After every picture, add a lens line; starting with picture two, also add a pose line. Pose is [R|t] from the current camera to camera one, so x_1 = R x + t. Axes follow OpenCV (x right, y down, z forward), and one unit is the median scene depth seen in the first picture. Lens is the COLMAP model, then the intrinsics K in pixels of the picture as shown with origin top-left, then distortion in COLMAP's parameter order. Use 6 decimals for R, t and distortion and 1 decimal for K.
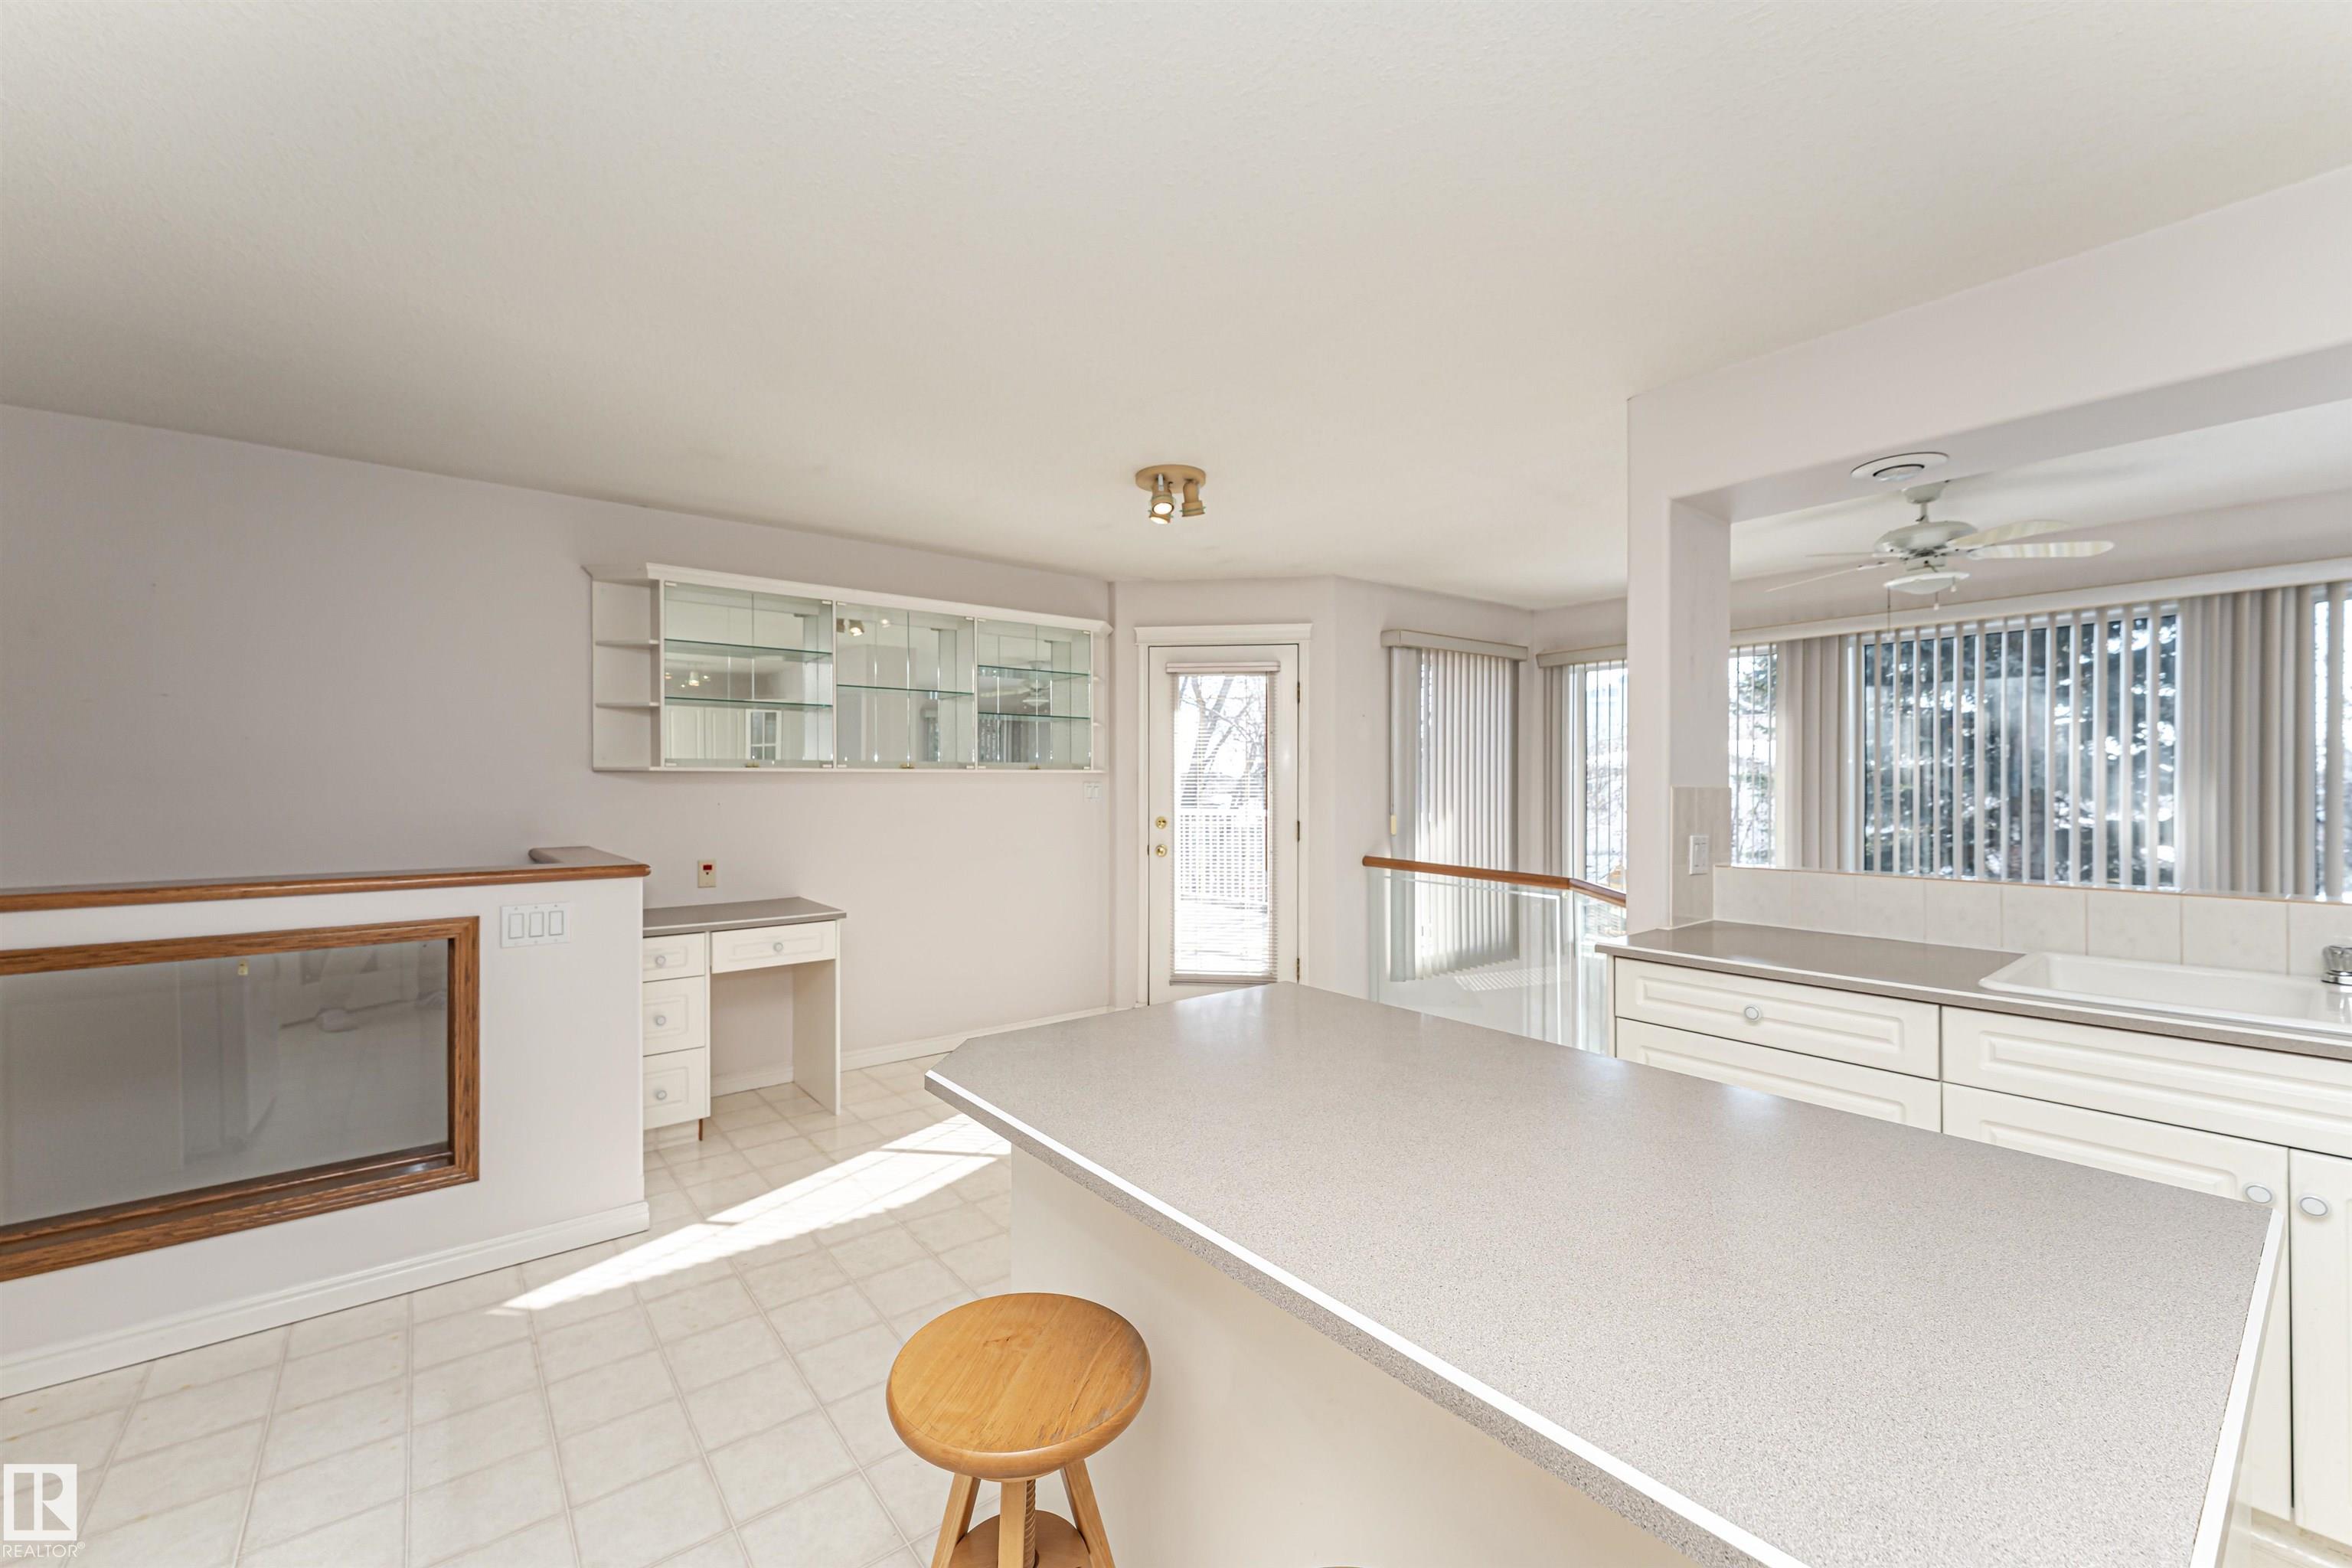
lens RADIAL K [[937.1, 0, 1169.6], [0, 937.1, 787.6], [0, 0, 1]] dist [0.006150, -0.000527]
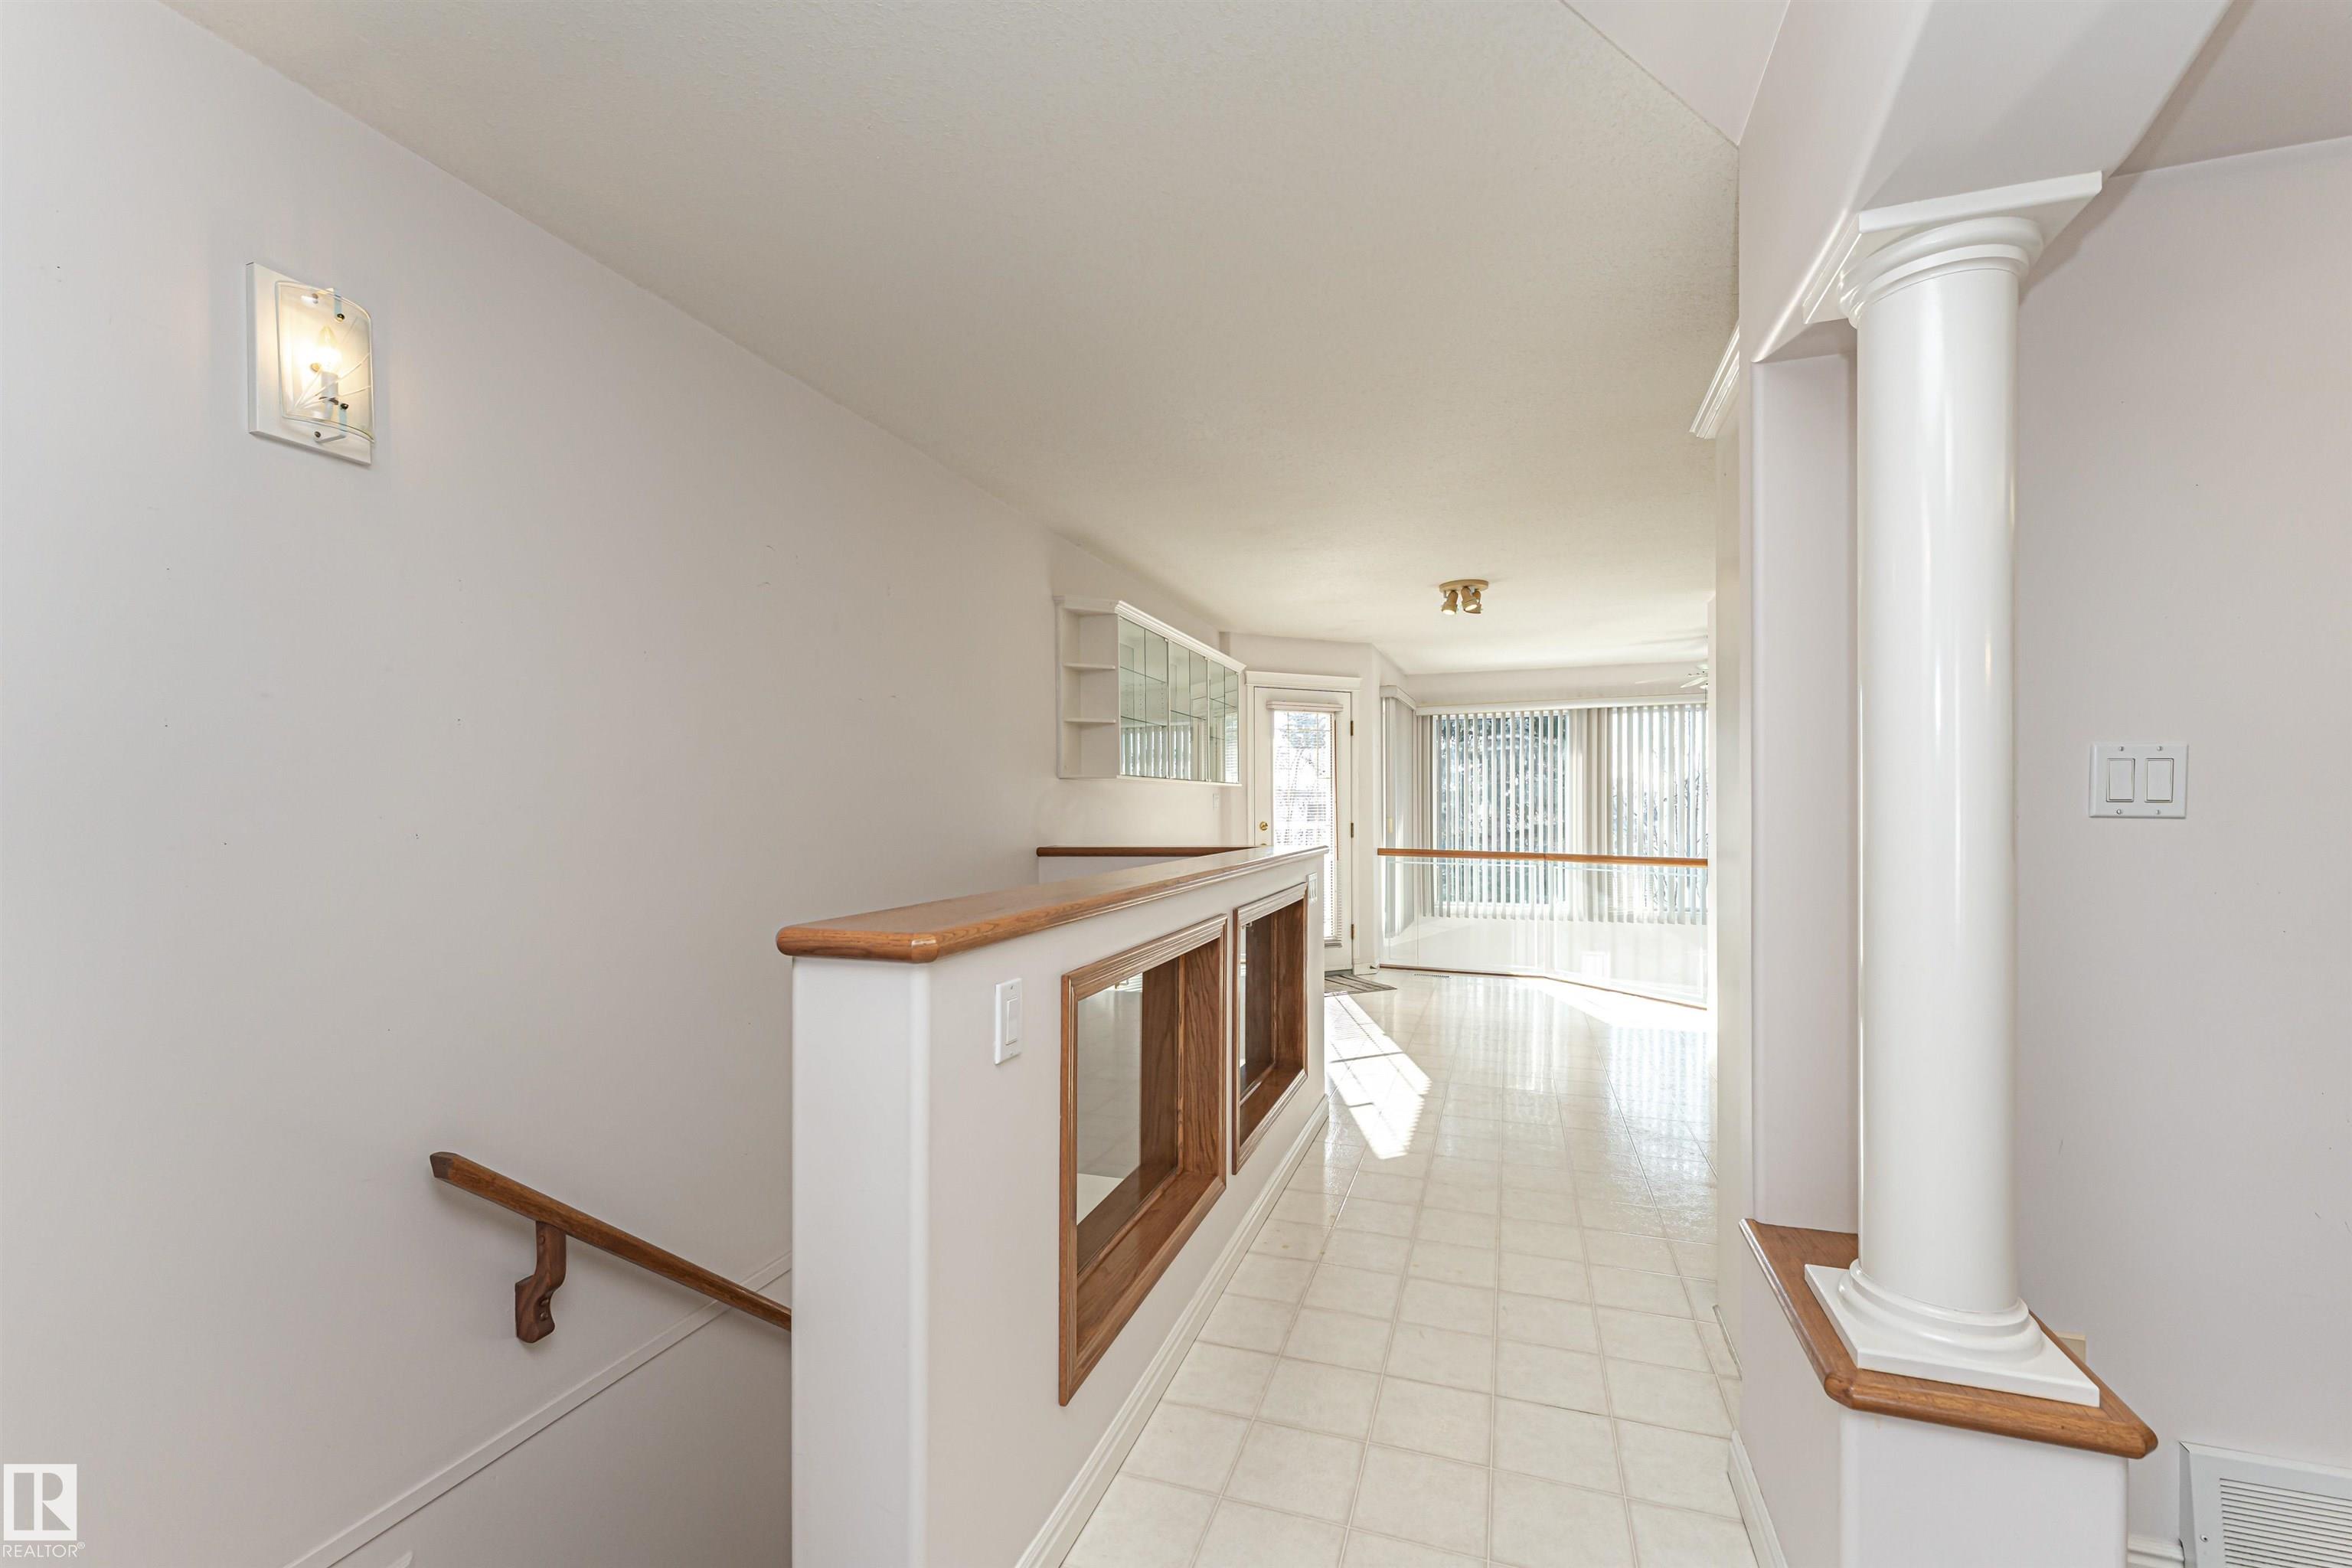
lens RADIAL K [[943.4, 0, 1177.0], [0, 943.4, 814.7], [0, 0, 1]] dist [0.000154, -0.000066]
pose [[0.849250, -0.010512, 0.527886, -0.794641], [0.009647, 0.999944, 0.004391, 0.014965], [-0.527903, 0.001363, 0.849304, -0.020681]]
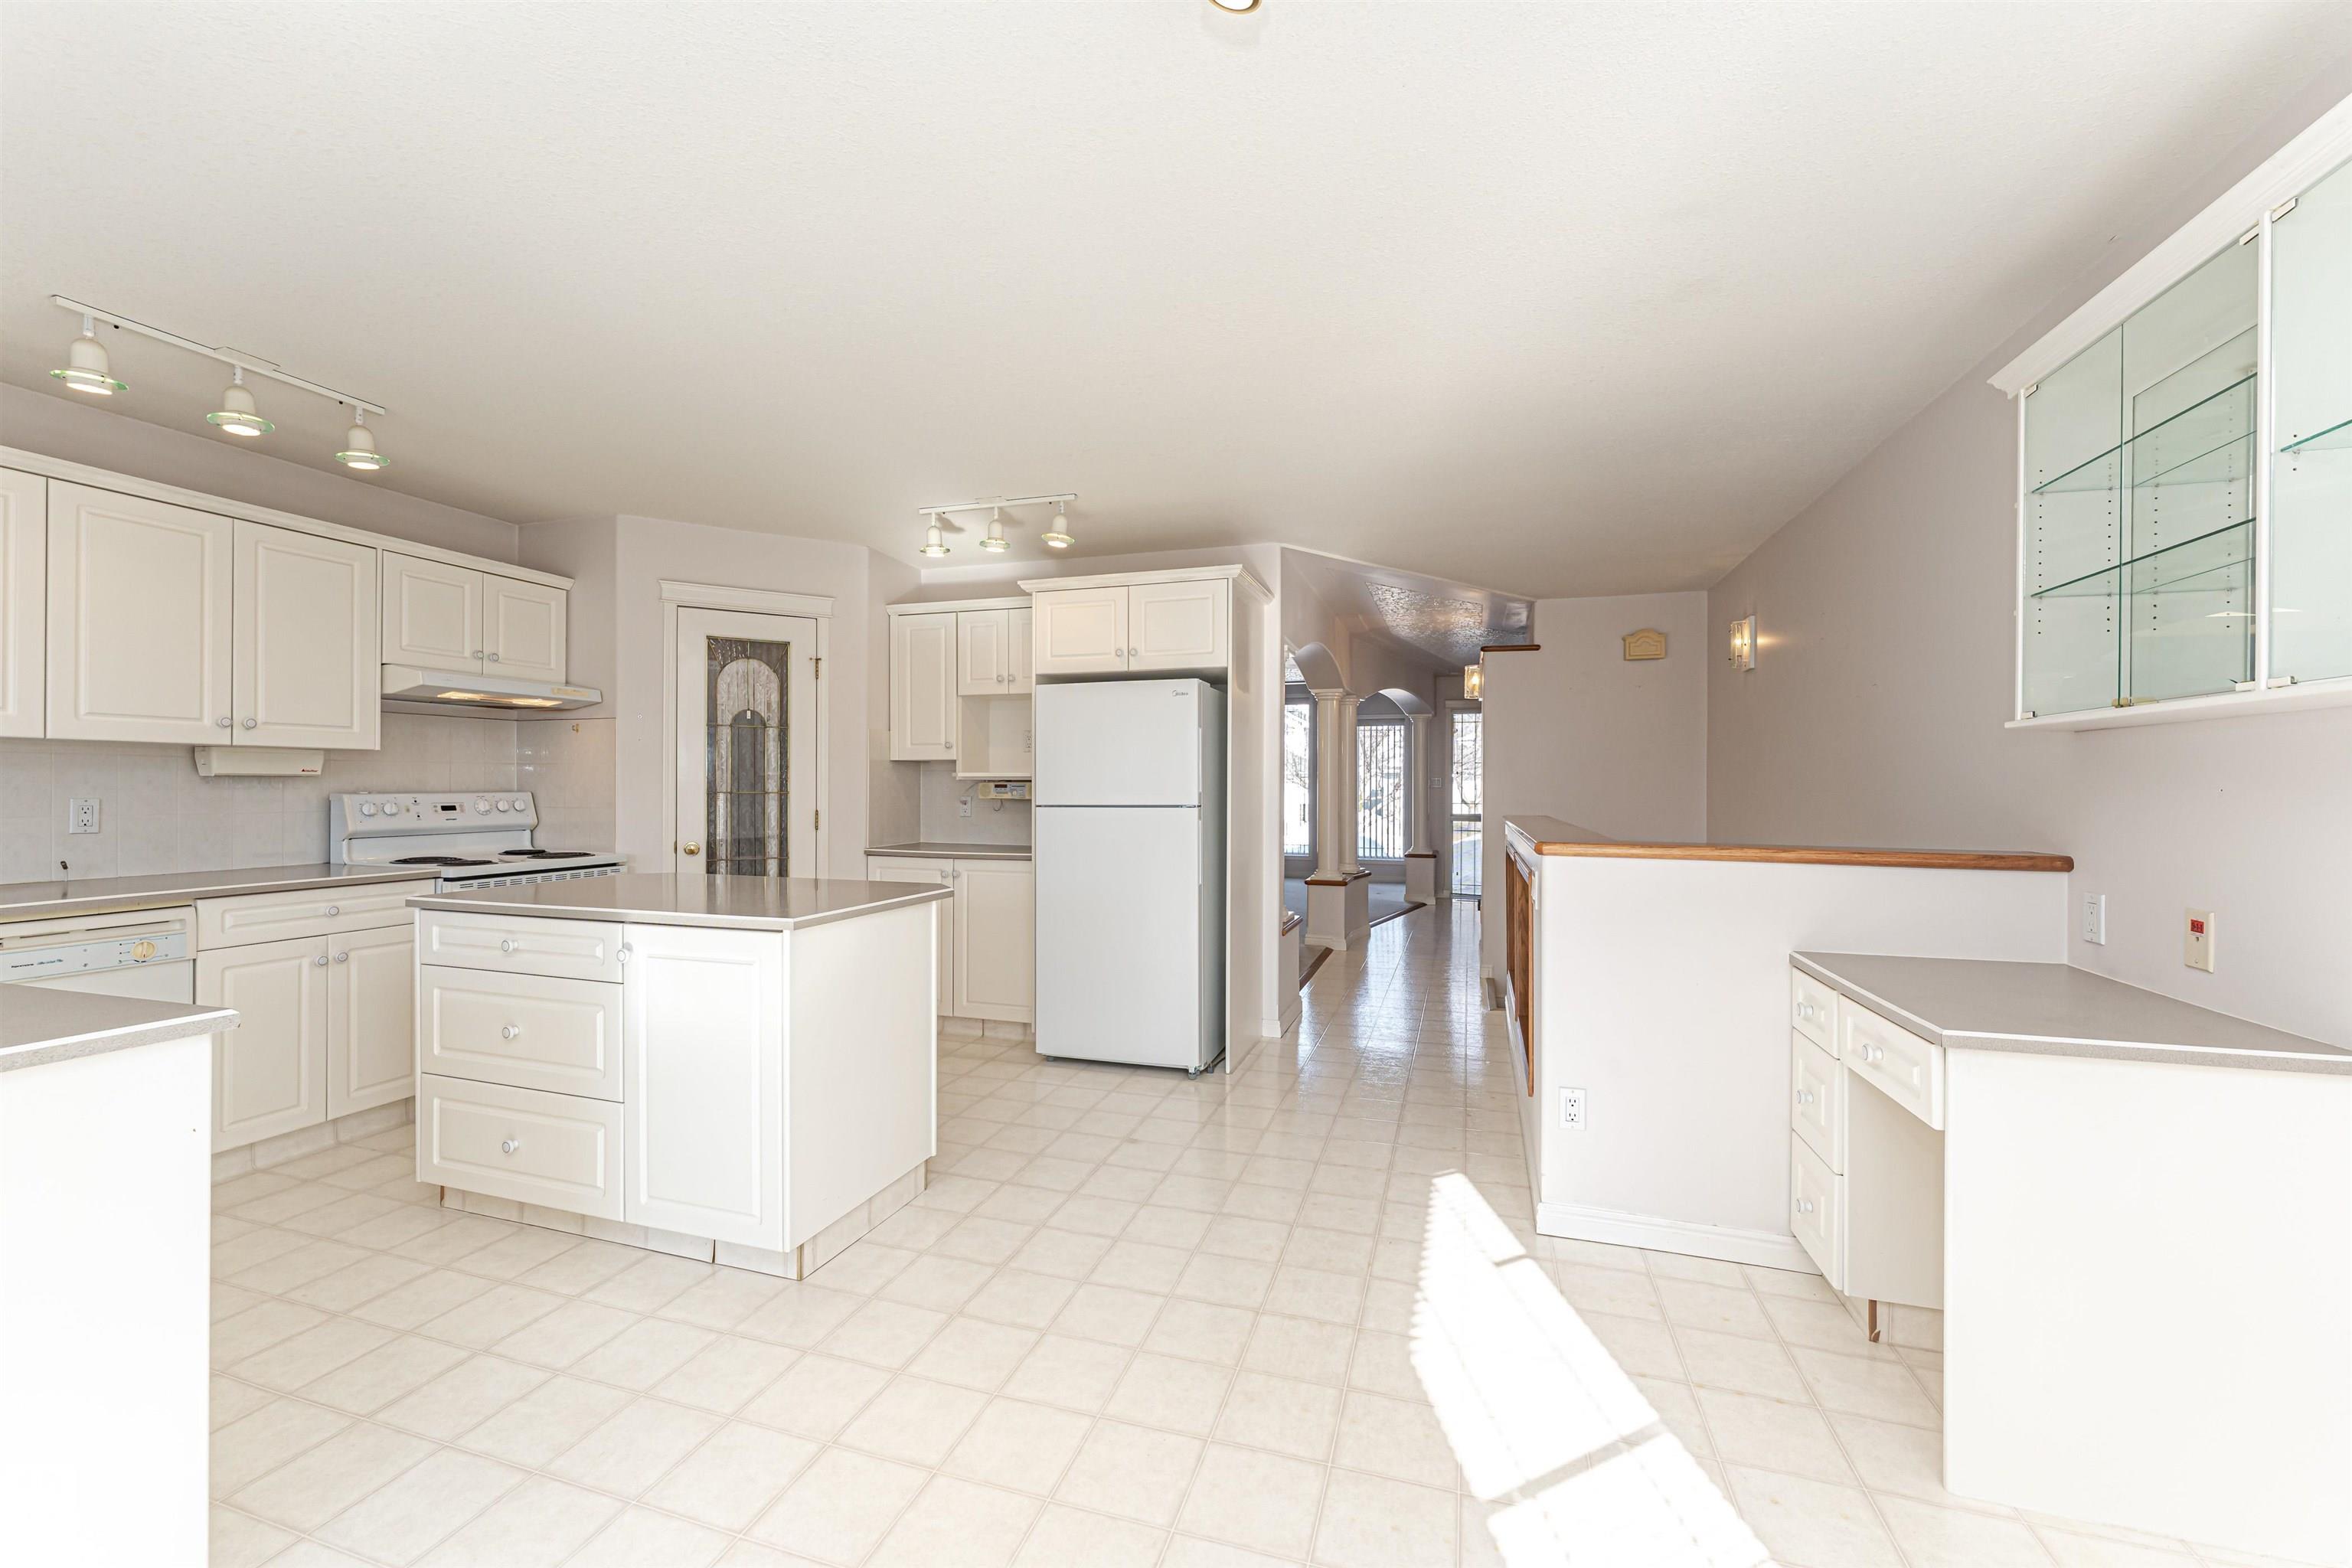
lens RADIAL K [[965.2, 0, 1172.7], [0, 965.2, 789.1], [0, 0, 1]] dist [-0.015059, -0.000142]
pose [[-0.830776, -0.001576, -0.556605, 0.151759], [-0.006006, 0.999963, 0.006132, 0.013750], [0.556575, 0.008437, -0.830754, 0.867149]]
